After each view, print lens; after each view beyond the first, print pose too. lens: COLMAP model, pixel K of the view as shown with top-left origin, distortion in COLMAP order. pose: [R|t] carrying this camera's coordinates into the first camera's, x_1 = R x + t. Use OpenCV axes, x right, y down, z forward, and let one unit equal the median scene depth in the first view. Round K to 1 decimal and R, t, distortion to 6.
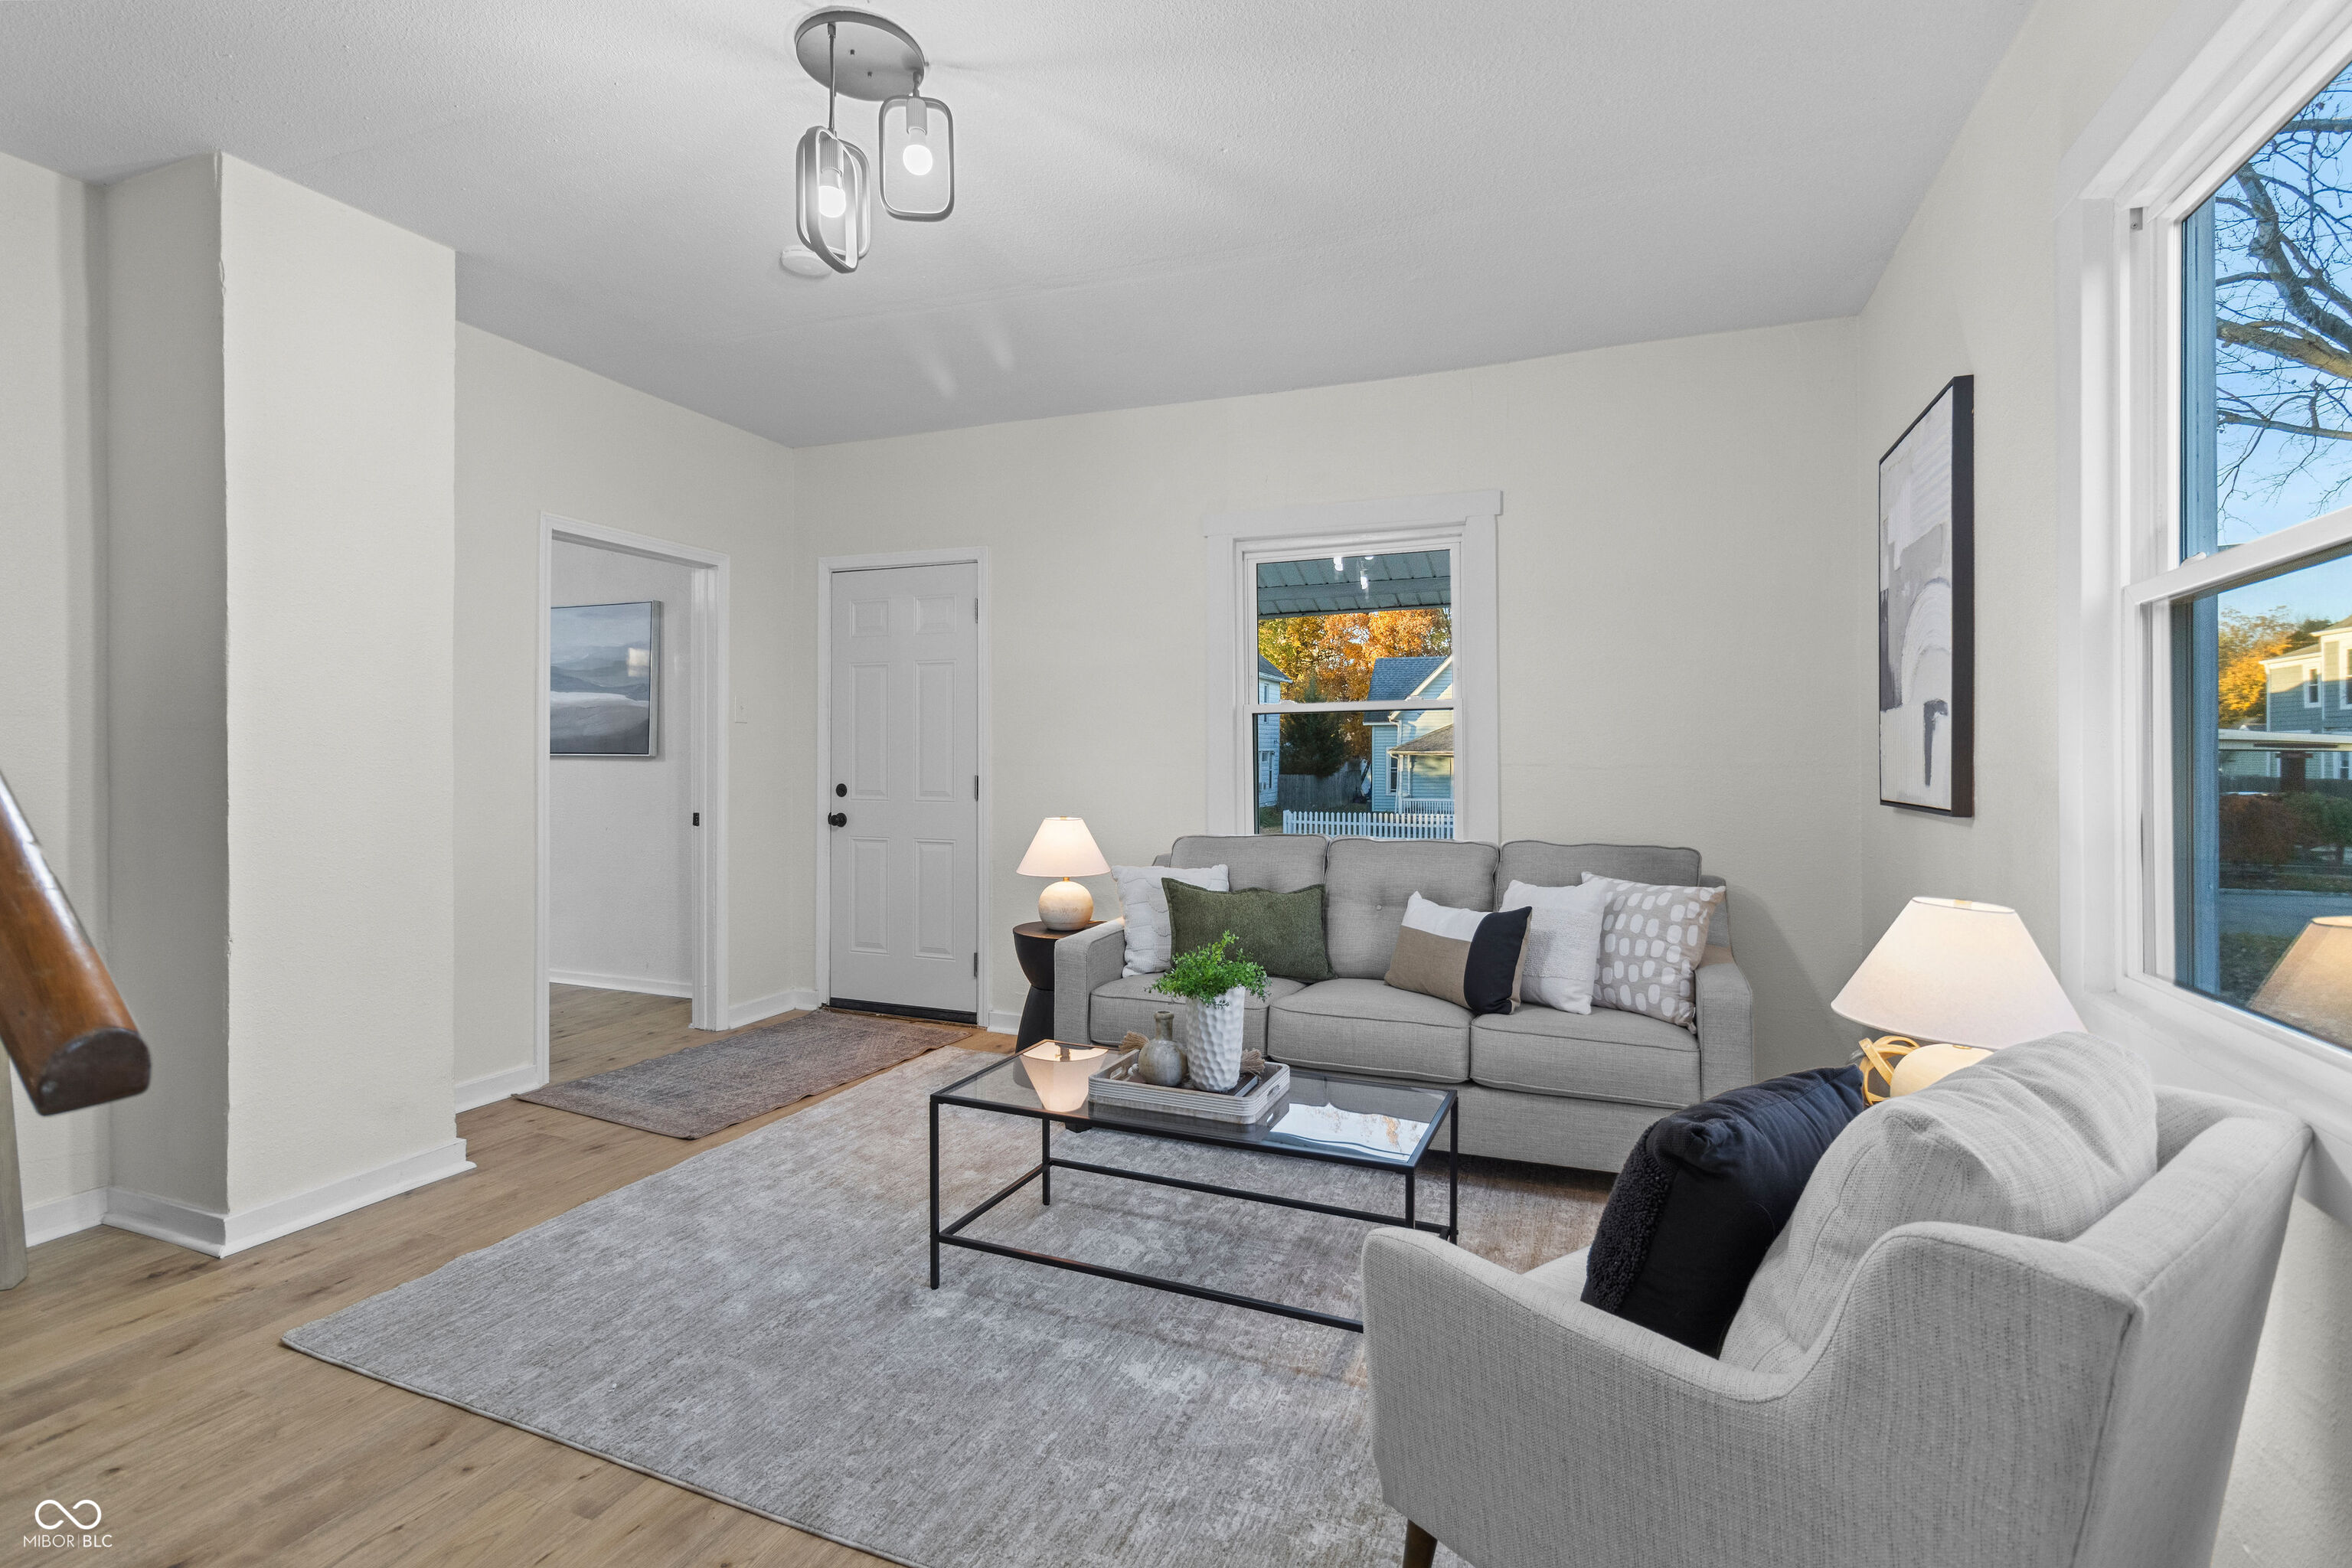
lens RADIAL K [[1047.3, 0, 1176.0], [0, 1047.3, 784.0], [0, 0, 1]] dist [0.000248, 0.000013]
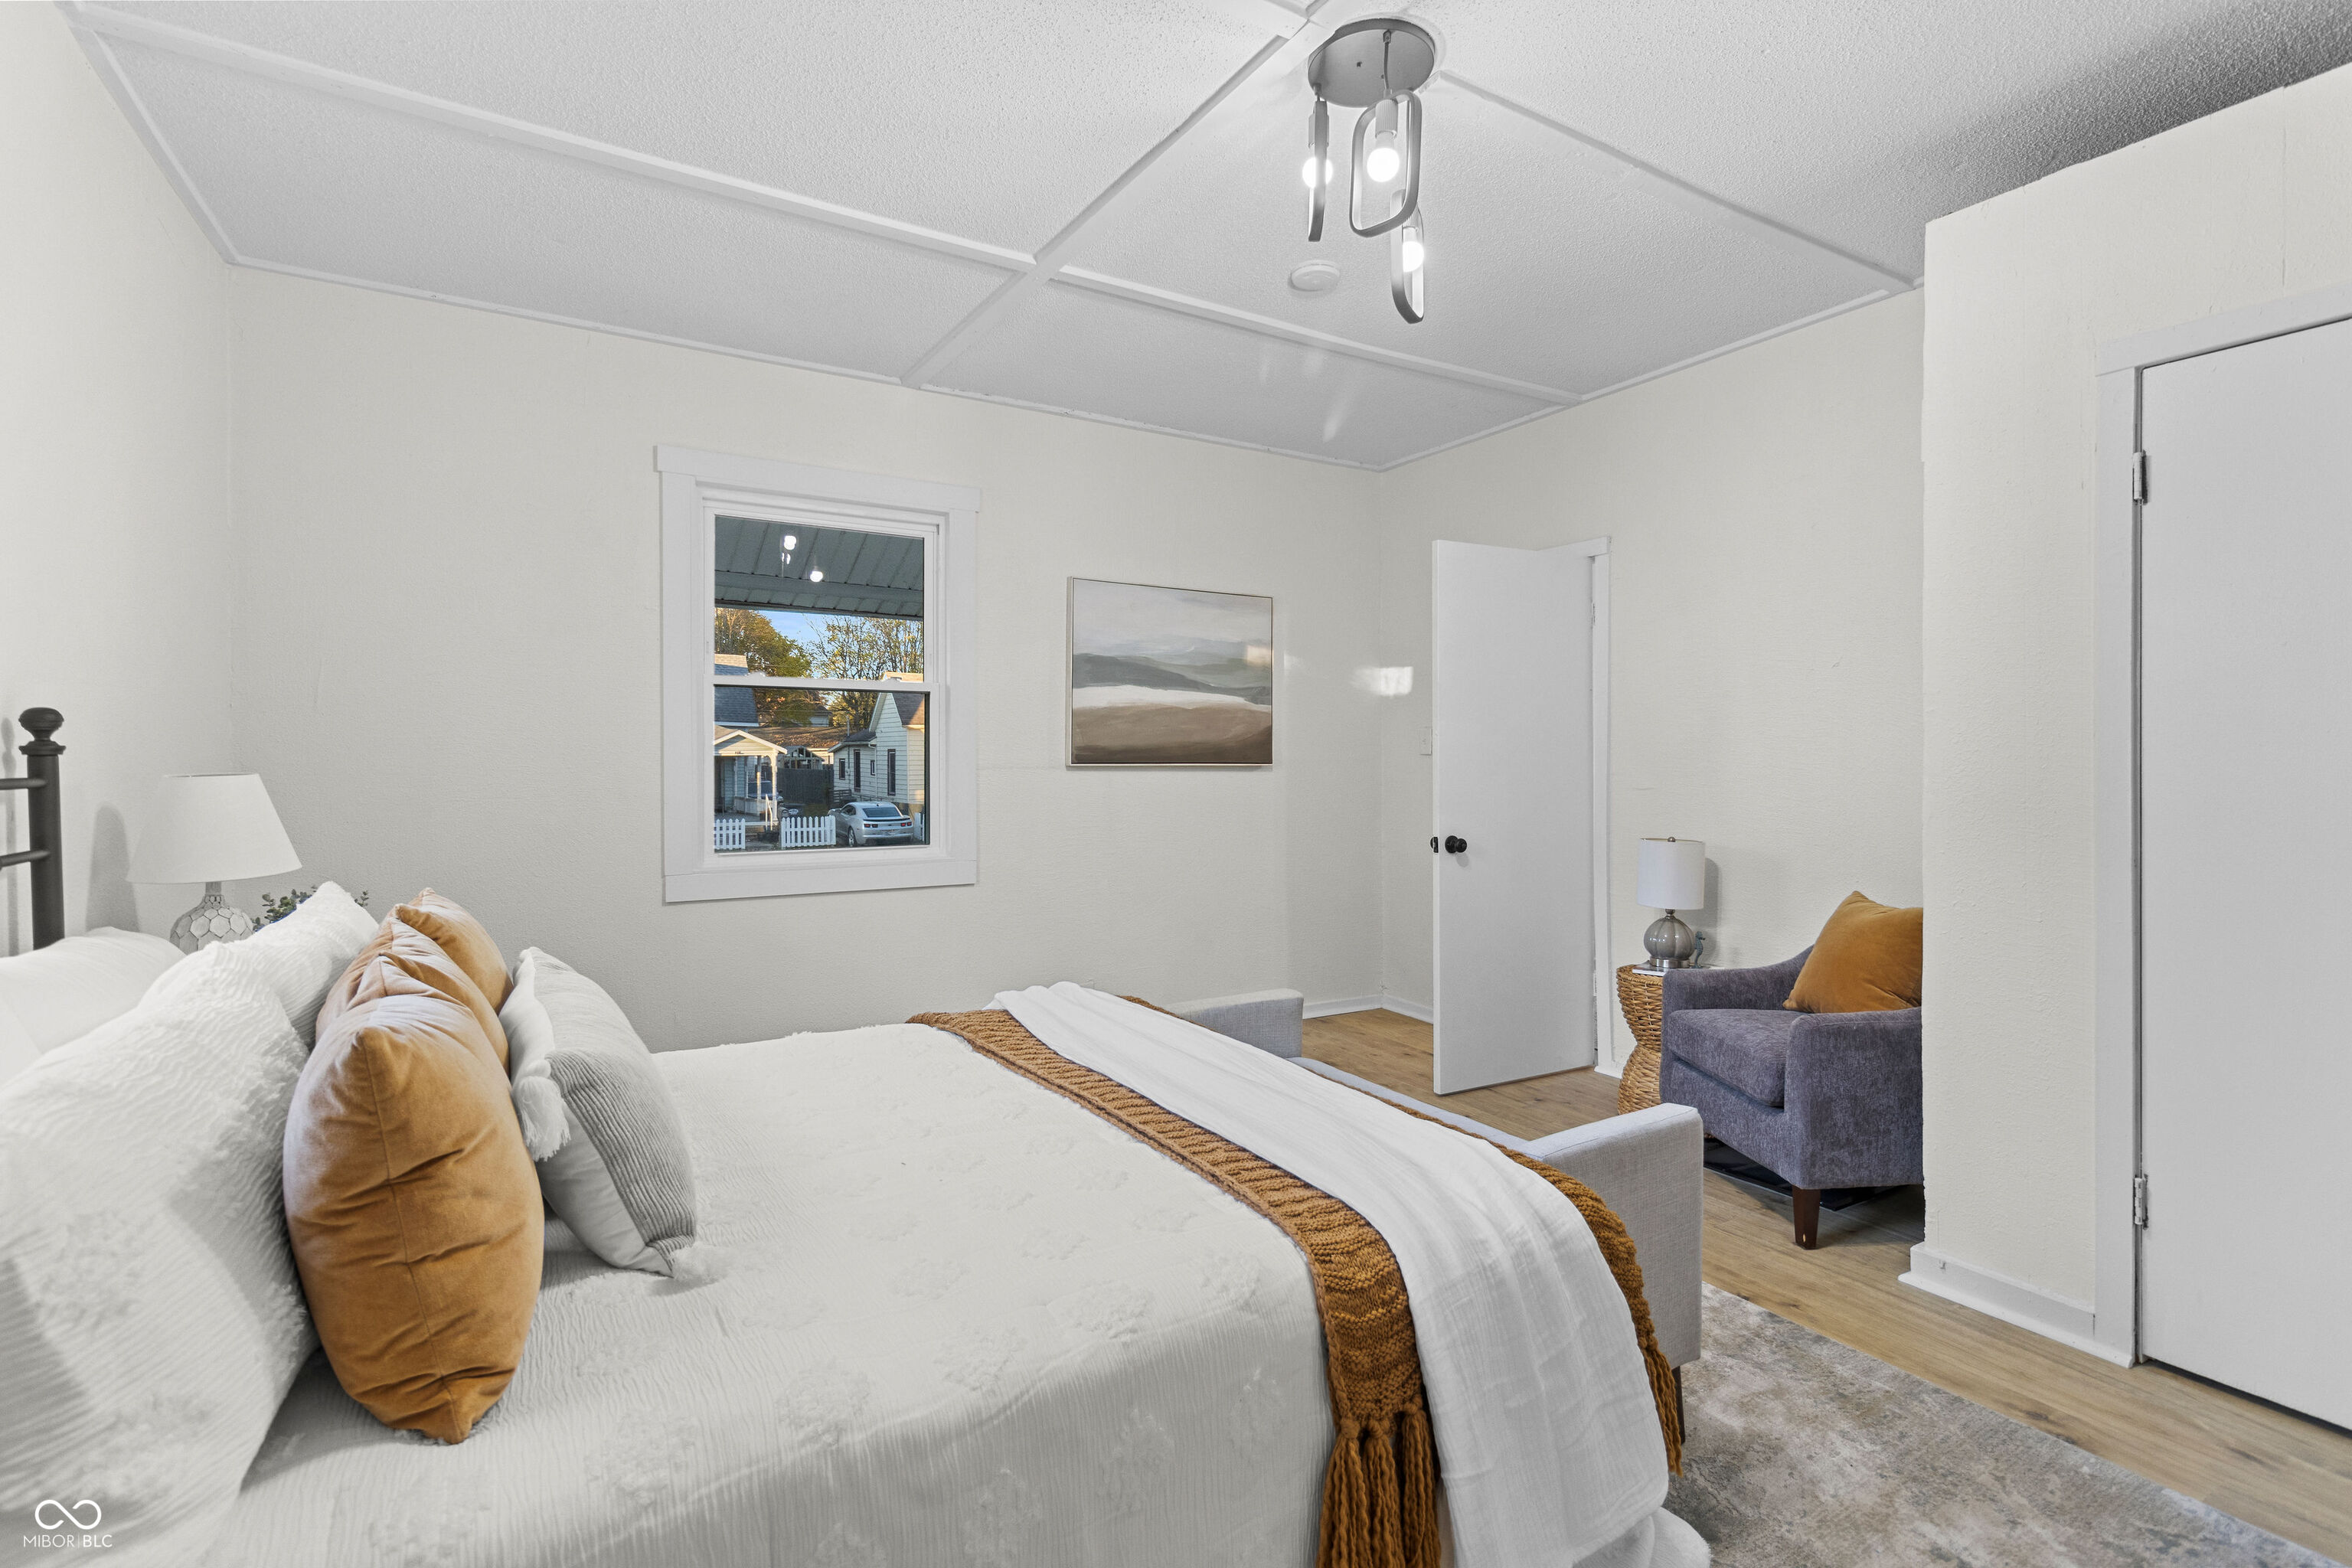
lens RADIAL K [[1069.4, 0, 1179.1], [0, 1069.4, 755.2], [0, 0, 1]] dist [-0.000699, -0.000046]
pose [[0.594615, -0.017024, 0.803831, -1.283582], [0.012563, 0.999850, 0.011882, -0.047419], [-0.803913, 0.003033, 0.594740, 0.504179]]
